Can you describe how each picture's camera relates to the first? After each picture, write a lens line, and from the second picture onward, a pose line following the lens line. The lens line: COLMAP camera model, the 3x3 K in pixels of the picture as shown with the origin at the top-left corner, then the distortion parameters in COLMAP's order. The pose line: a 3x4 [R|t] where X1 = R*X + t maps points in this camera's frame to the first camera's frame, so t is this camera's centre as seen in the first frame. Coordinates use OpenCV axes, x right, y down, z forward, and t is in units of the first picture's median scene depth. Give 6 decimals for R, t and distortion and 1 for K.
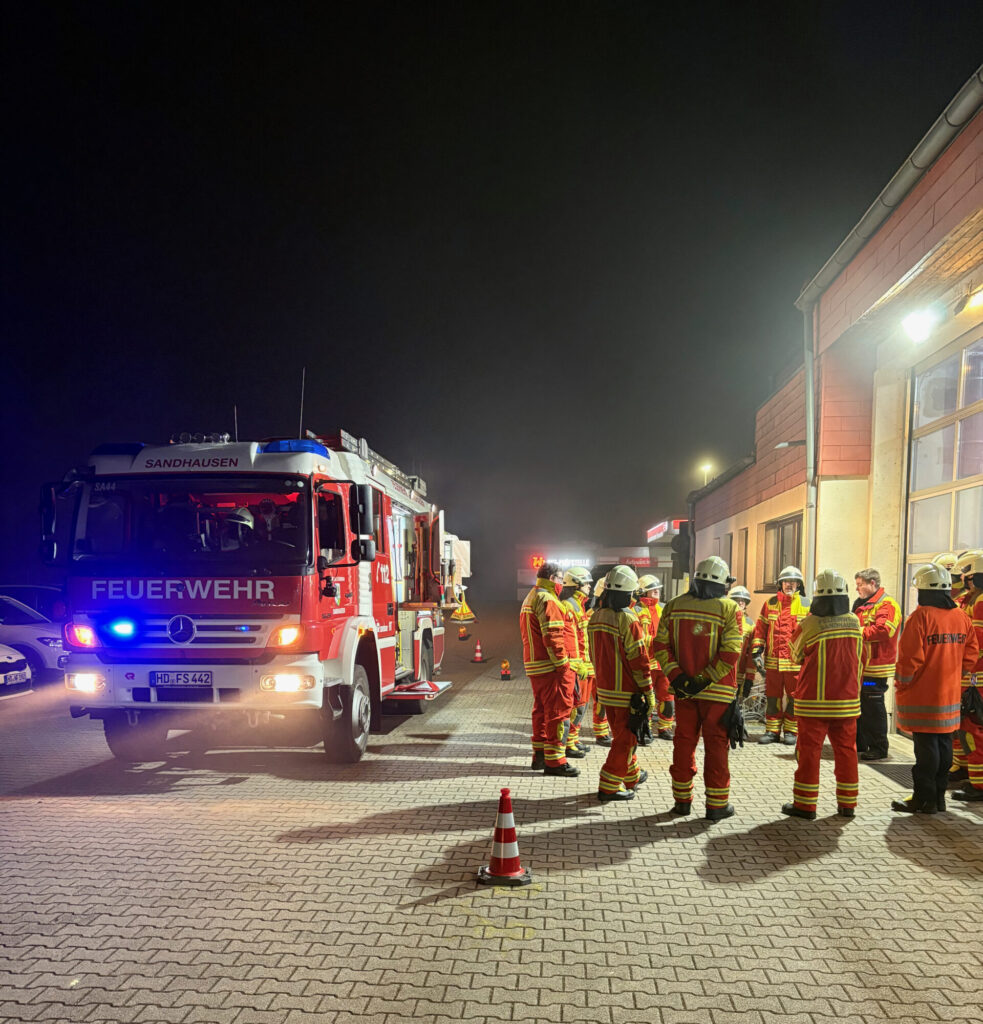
lens RADIAL K [[1037.2, 0, 491.5], [0, 1037.2, 512.0], [0, 0, 1]] dist [0.000594, 0.005039]
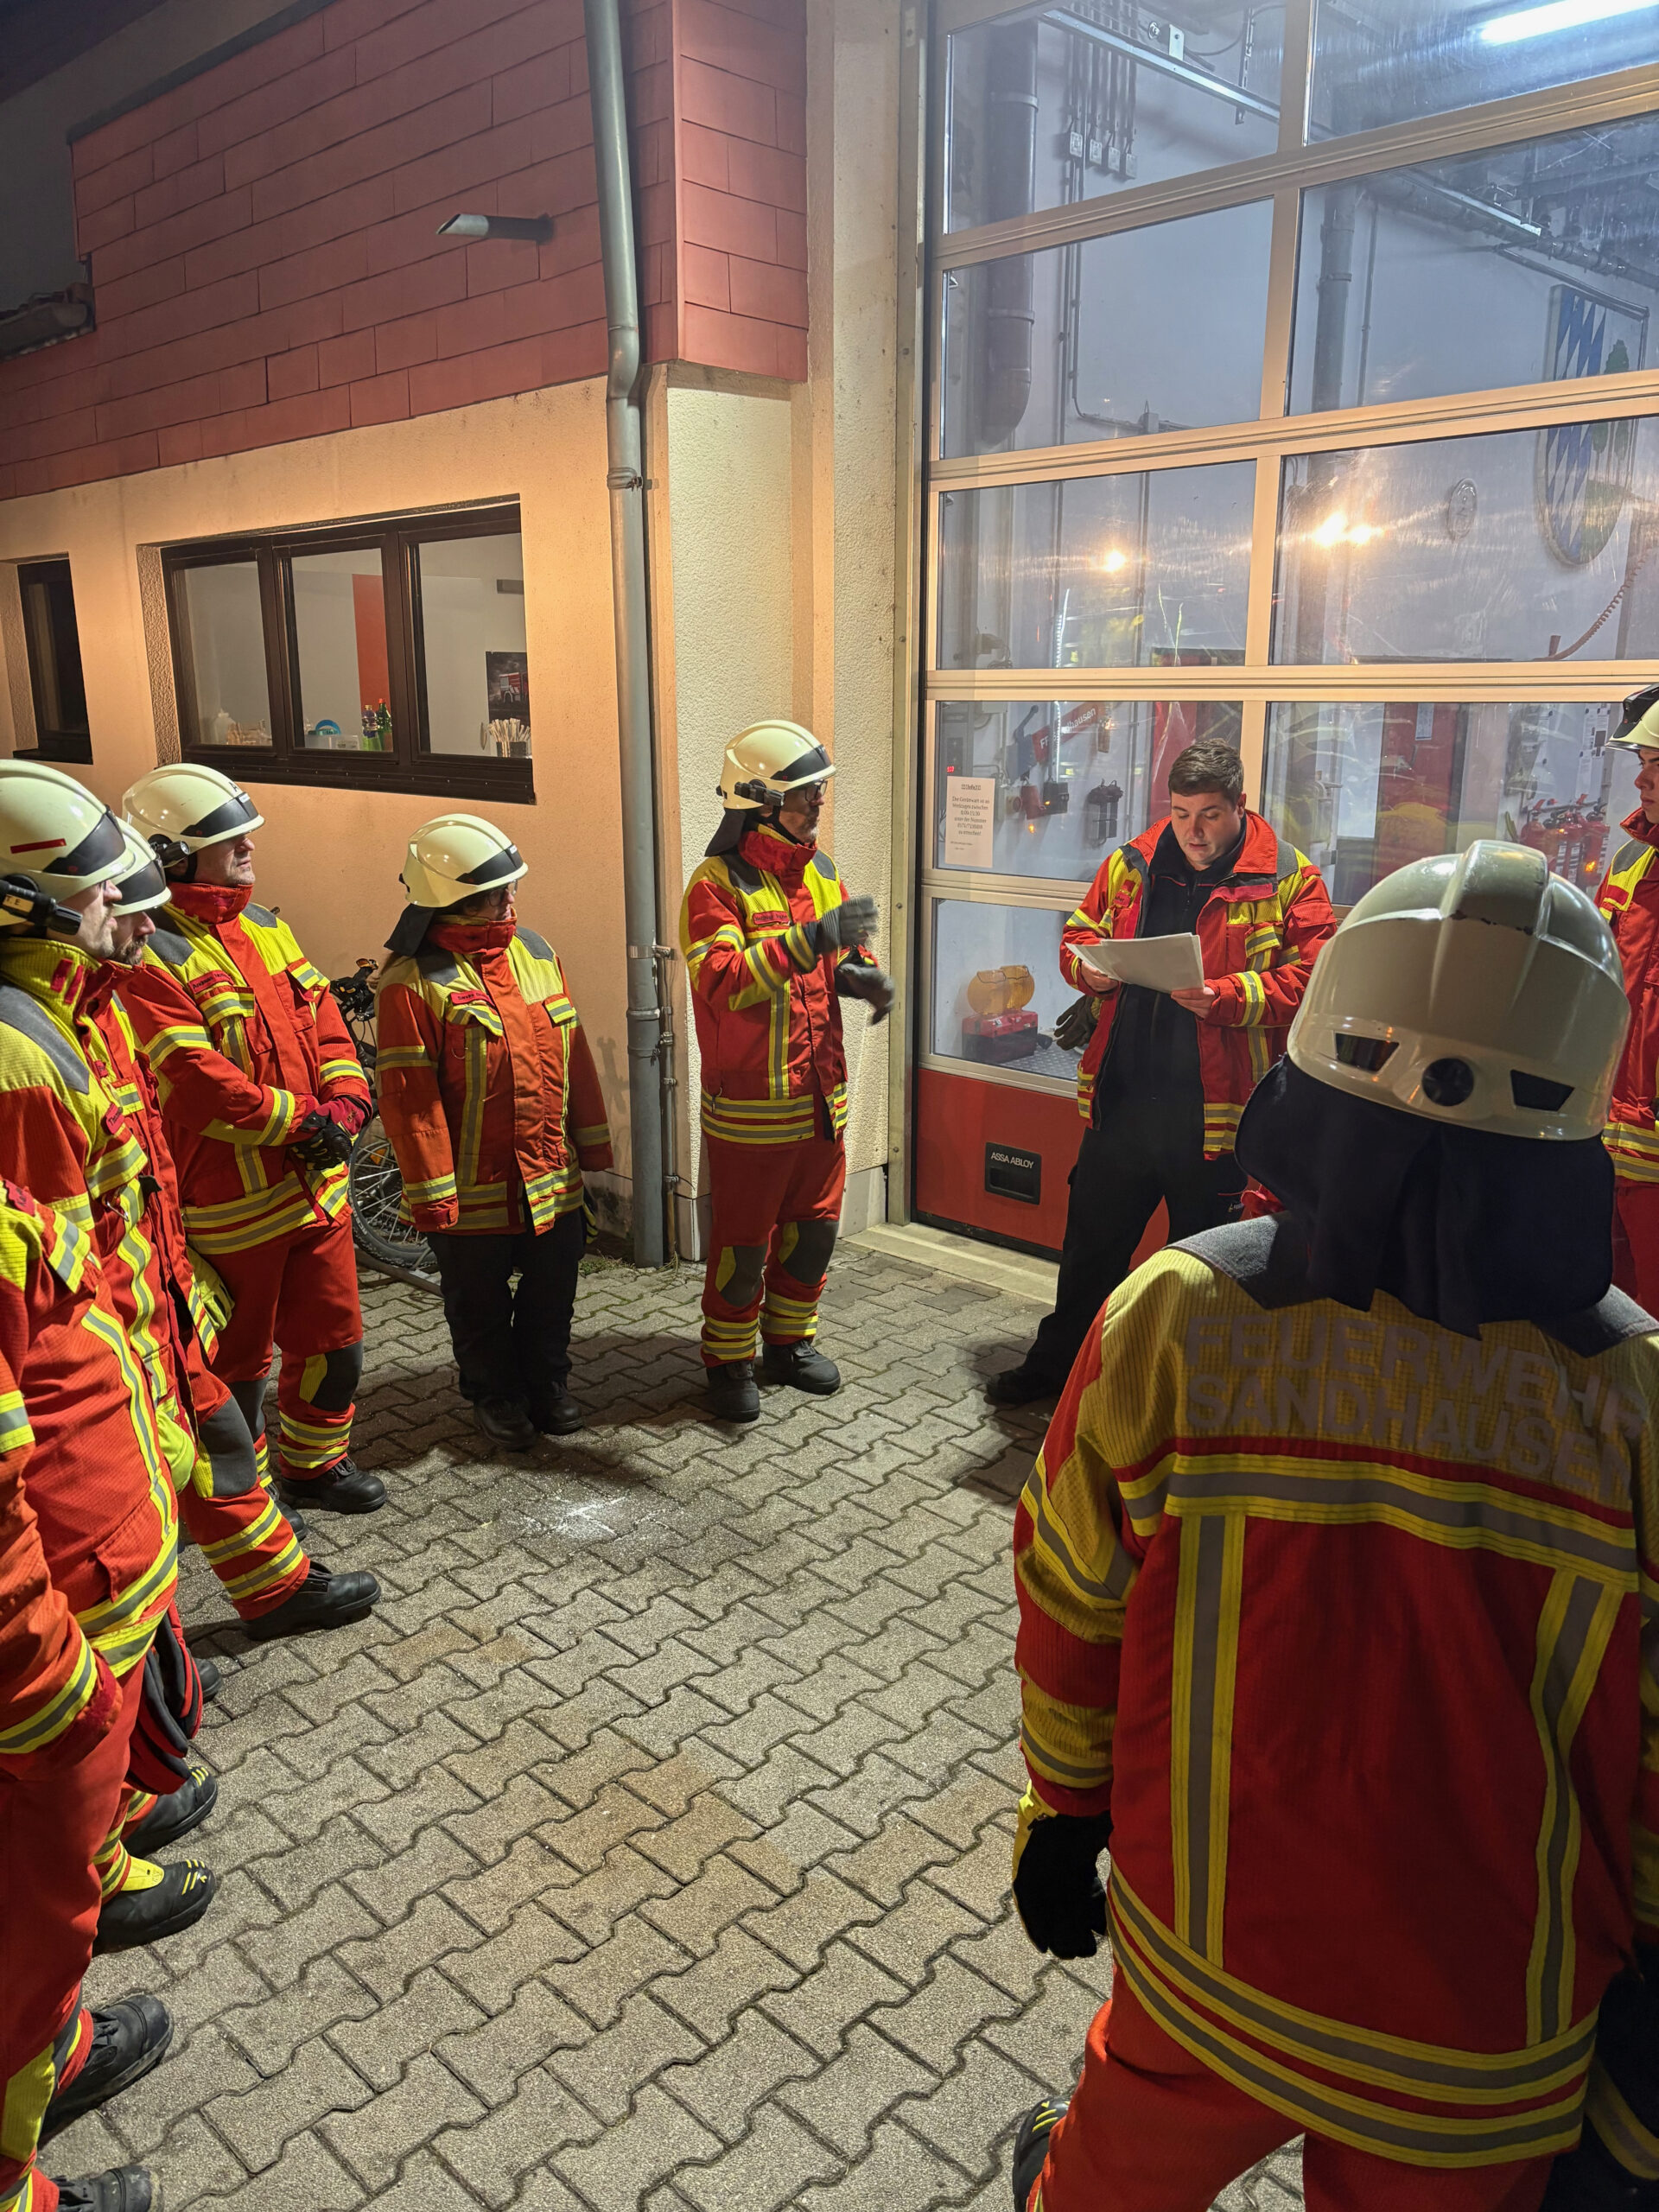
lens RADIAL K [[1655.3, 0, 820.4], [0, 1655.3, 1108.6], [0, 0, 1]] dist [0.072032, -0.069196]
pose [[0.633860, -0.186103, 0.750725, -0.120978], [-0.052032, 0.958162, 0.281459, 0.150594], [-0.771696, -0.217467, 0.597657, 3.829227]]
